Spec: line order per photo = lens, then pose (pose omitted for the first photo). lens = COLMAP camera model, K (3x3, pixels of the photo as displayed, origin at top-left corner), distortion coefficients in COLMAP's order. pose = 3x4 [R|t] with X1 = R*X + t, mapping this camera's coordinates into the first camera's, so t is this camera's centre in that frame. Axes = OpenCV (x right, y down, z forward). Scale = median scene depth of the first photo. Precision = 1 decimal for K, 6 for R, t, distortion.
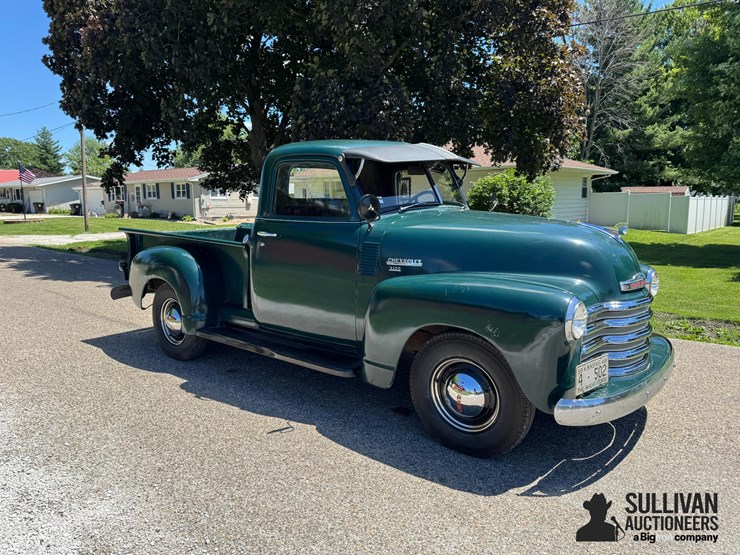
lens RADIAL K [[533.7, 0, 393.1], [0, 533.7, 270.1], [0, 0, 1]] dist [-0.005384, 0.002892]
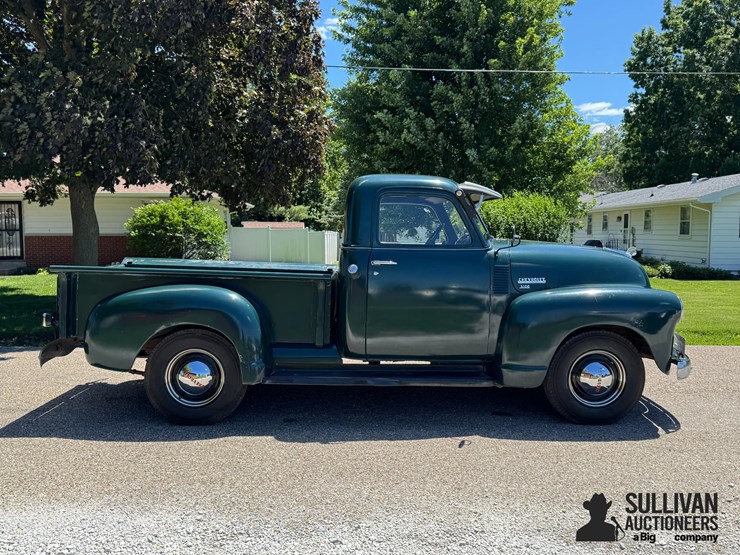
lens RADIAL K [[622.8, 0, 370.0], [0, 622.8, 276.8], [0, 0, 1]] dist [0.011618, -0.044227]
pose [[0.780143, -0.037529, 0.624475, -1.107619], [0.077732, 0.996279, -0.037236, 0.000463], [-0.620753, 0.077592, 0.780157, 0.121180]]
